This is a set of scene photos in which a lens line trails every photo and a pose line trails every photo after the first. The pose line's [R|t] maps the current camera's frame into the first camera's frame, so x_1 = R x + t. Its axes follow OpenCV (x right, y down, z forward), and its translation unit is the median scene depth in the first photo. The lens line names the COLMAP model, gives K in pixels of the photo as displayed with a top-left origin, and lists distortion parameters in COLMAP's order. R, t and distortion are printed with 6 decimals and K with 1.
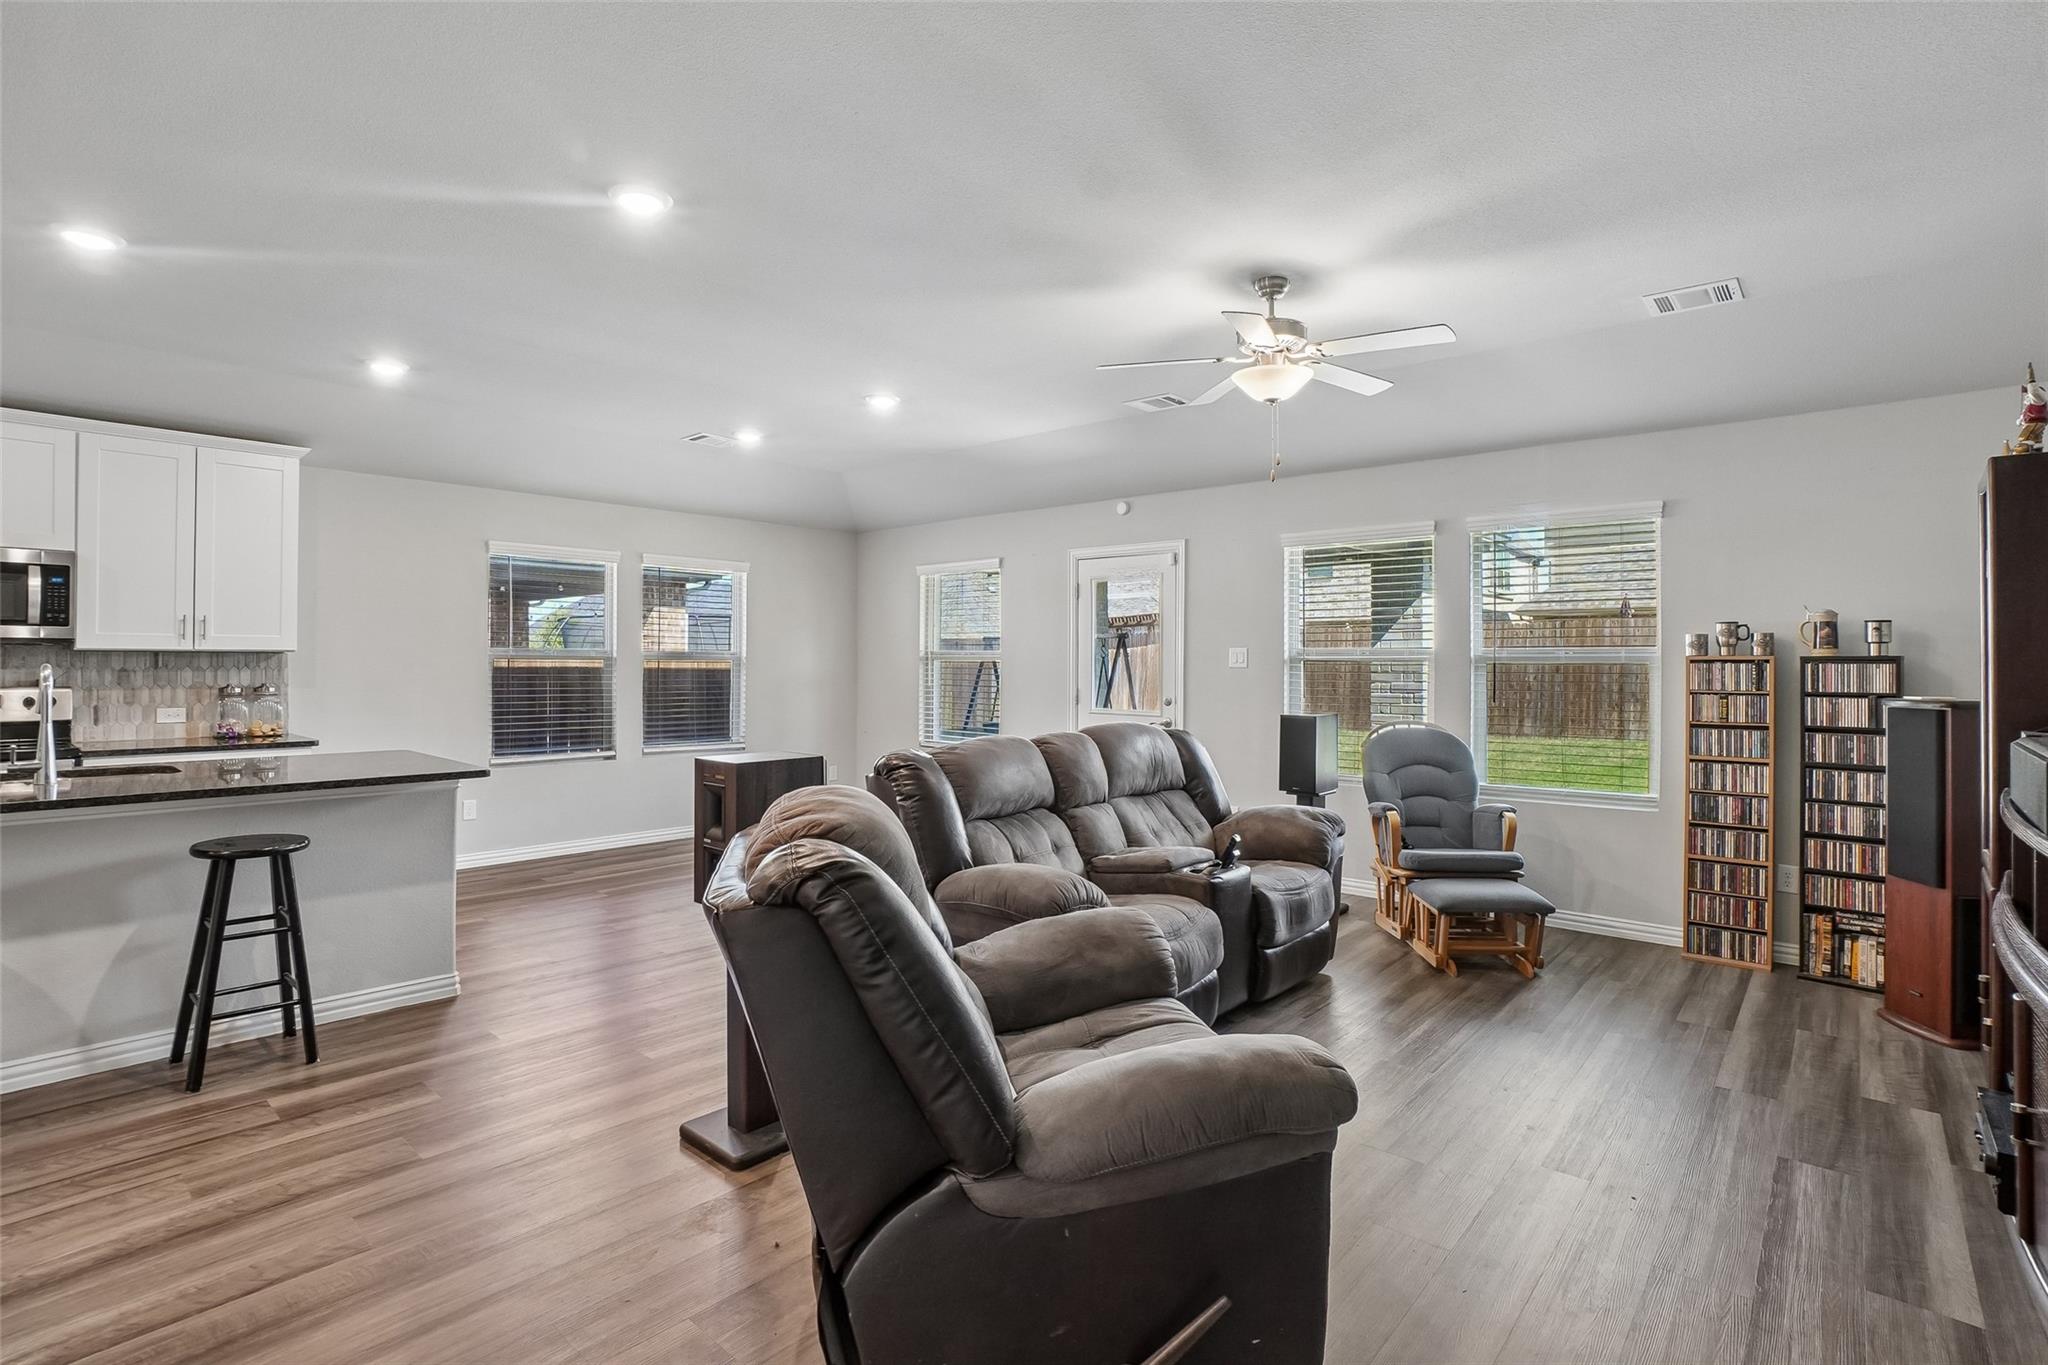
lens RADIAL K [[958.6, 0, 1008.3], [0, 958.6, 665.2], [0, 0, 1]] dist [-0.038132, -0.001006]
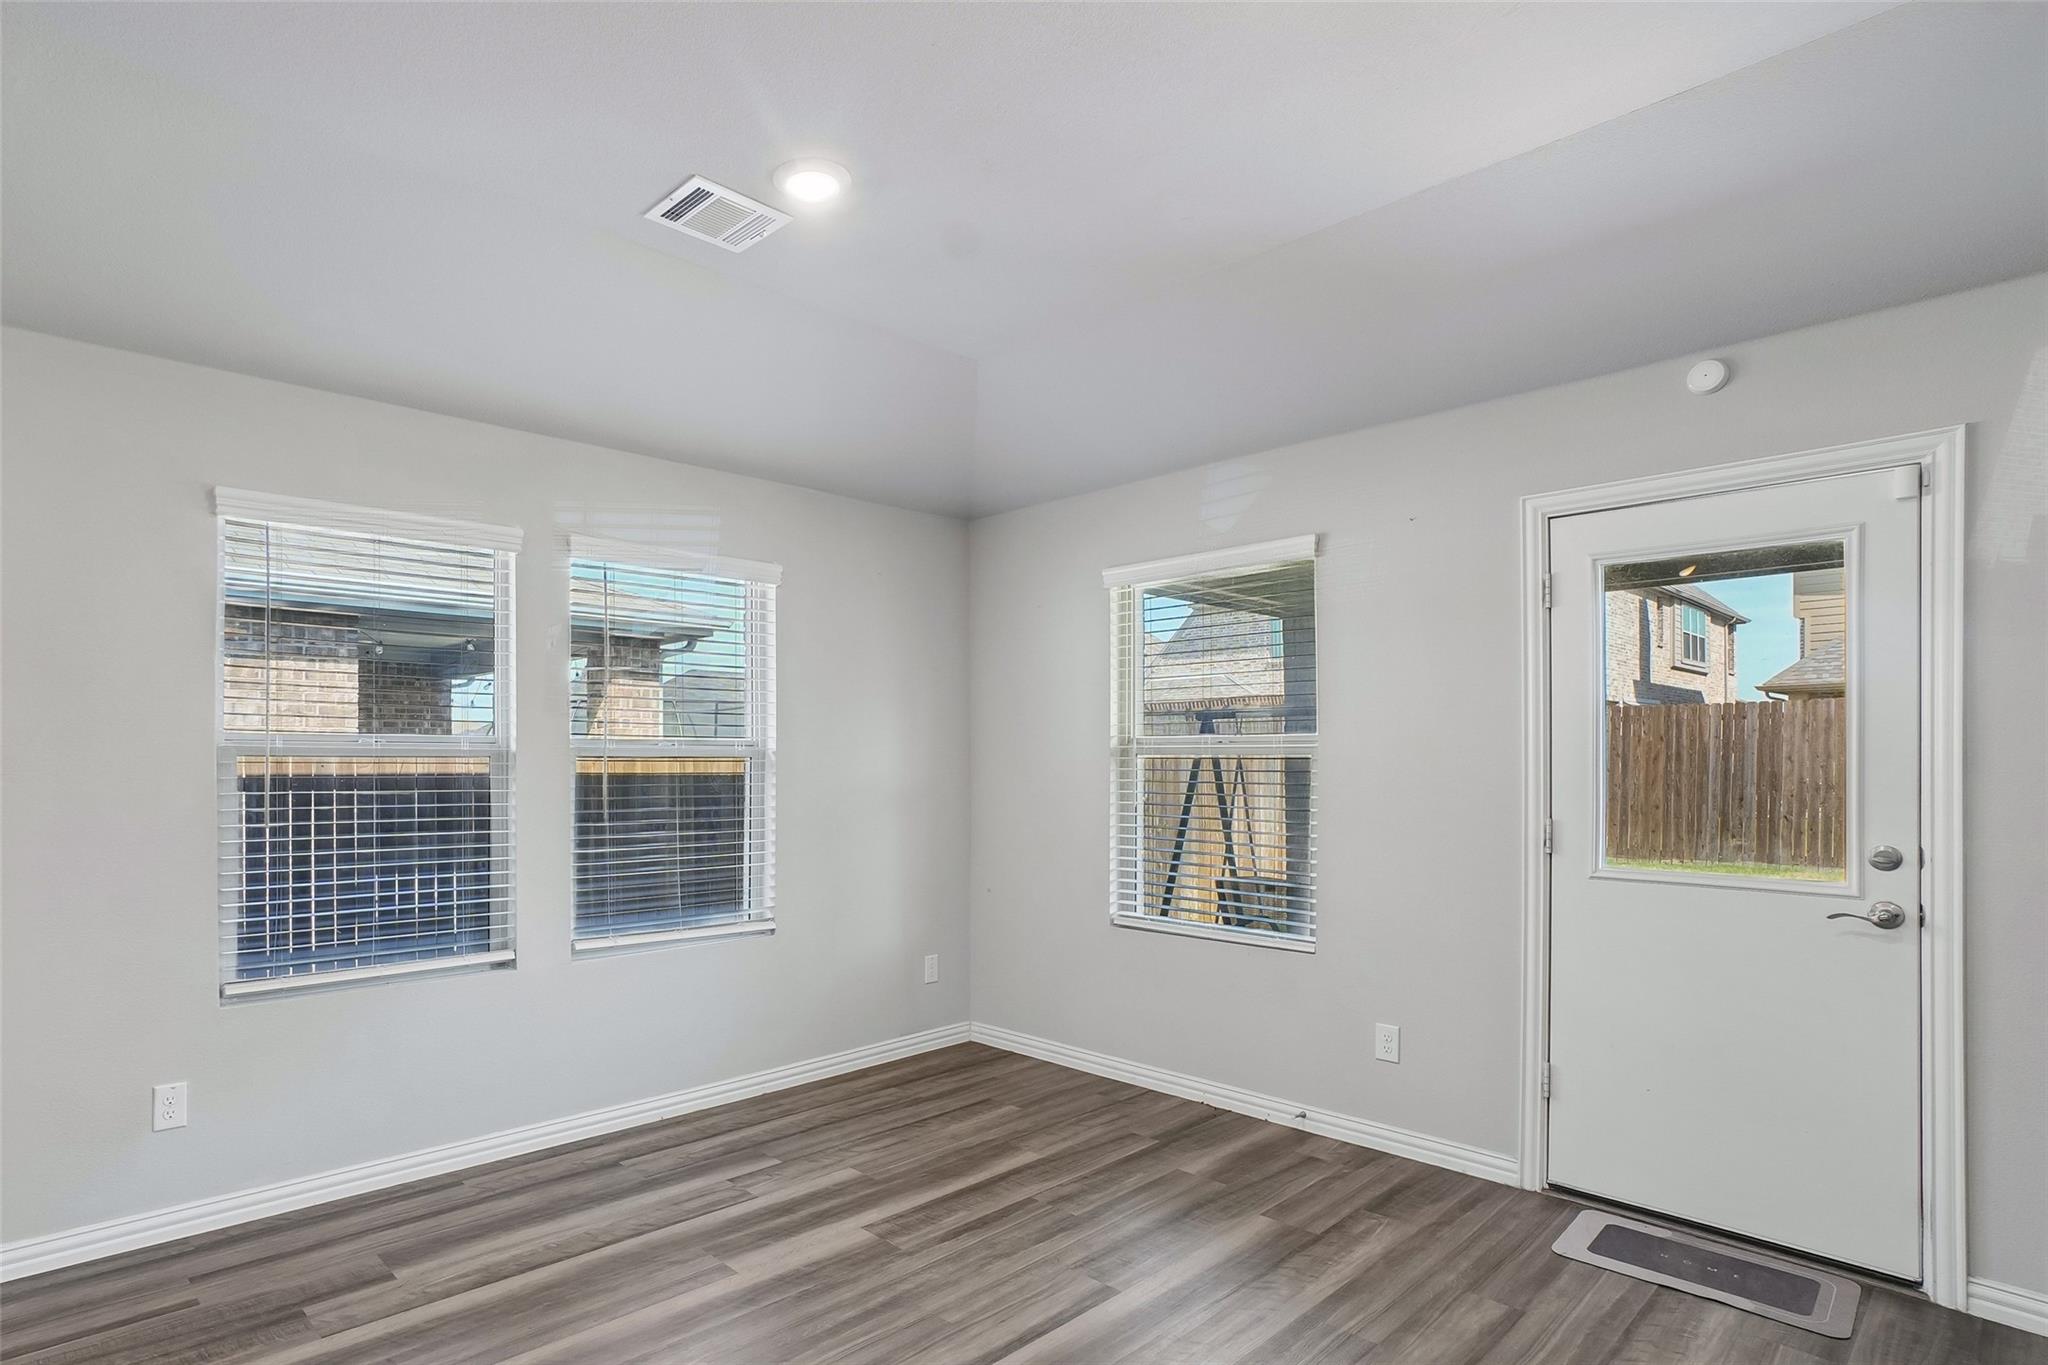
lens RADIAL K [[1071.6, 0, 893.6], [0, 1071.6, 759.3], [0, 0, 1]] dist [0.001636, 0.003820]
pose [[0.994181, -0.005107, -0.107598, -0.236487], [0.004726, 0.999982, -0.003793, -0.002673], [0.107616, 0.003262, 0.994187, 0.694145]]
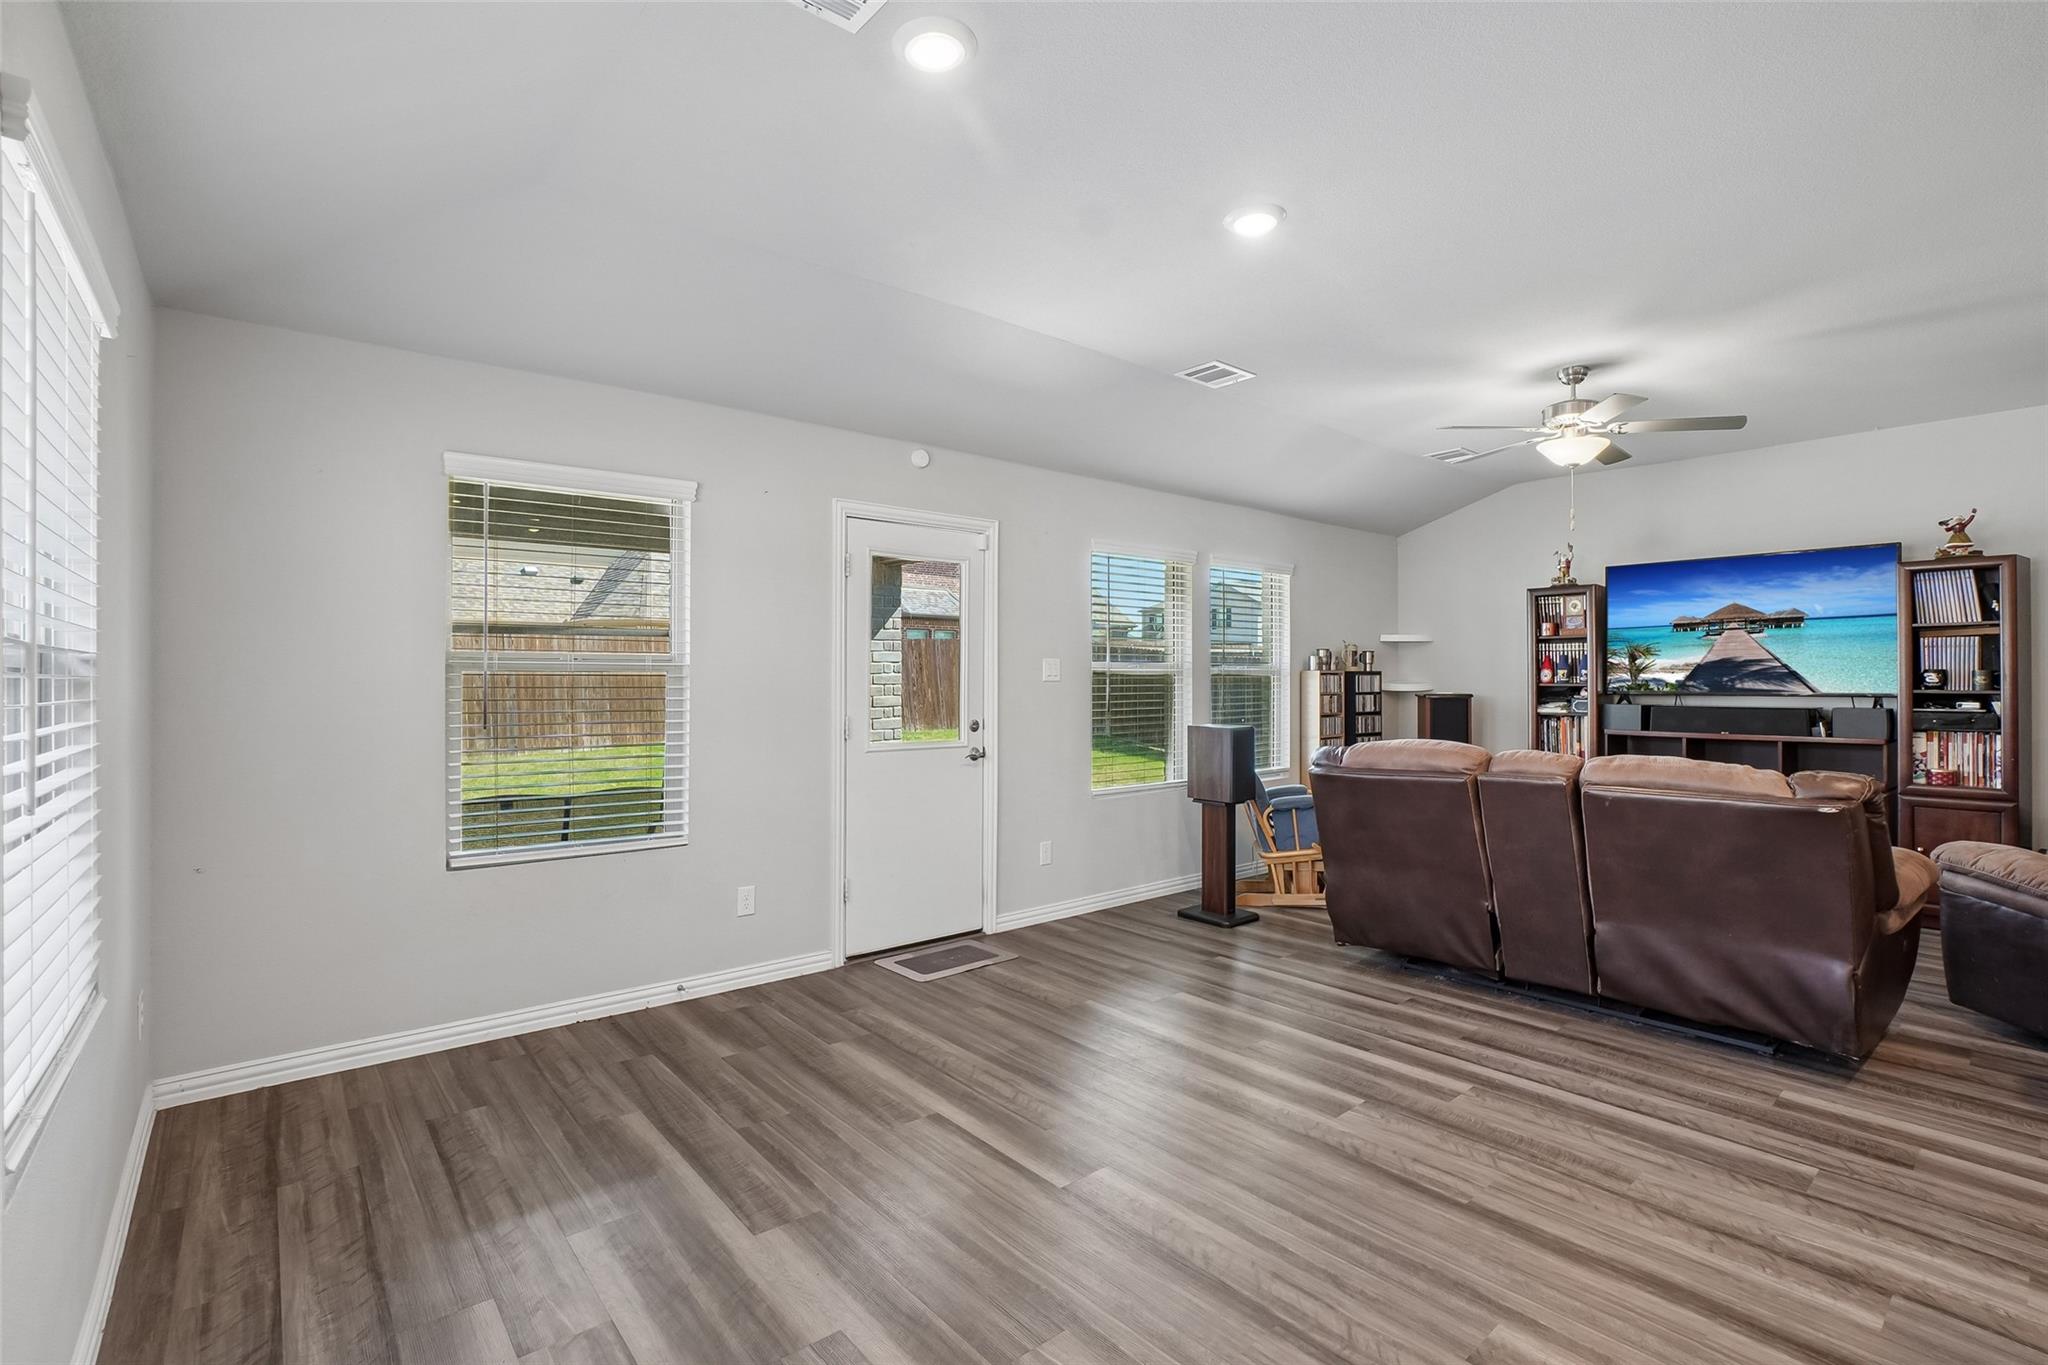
lens RADIAL K [[929.2, 0, 1003.6], [0, 929.2, 674.9], [0, 0, 1]] dist [-0.039778, 0.007301]
pose [[0.158632, -0.001629, 0.987337, -0.744352], [0.002962, 0.999995, 0.001174, -0.005365], [-0.987333, 0.002738, 0.158636, 1.122419]]
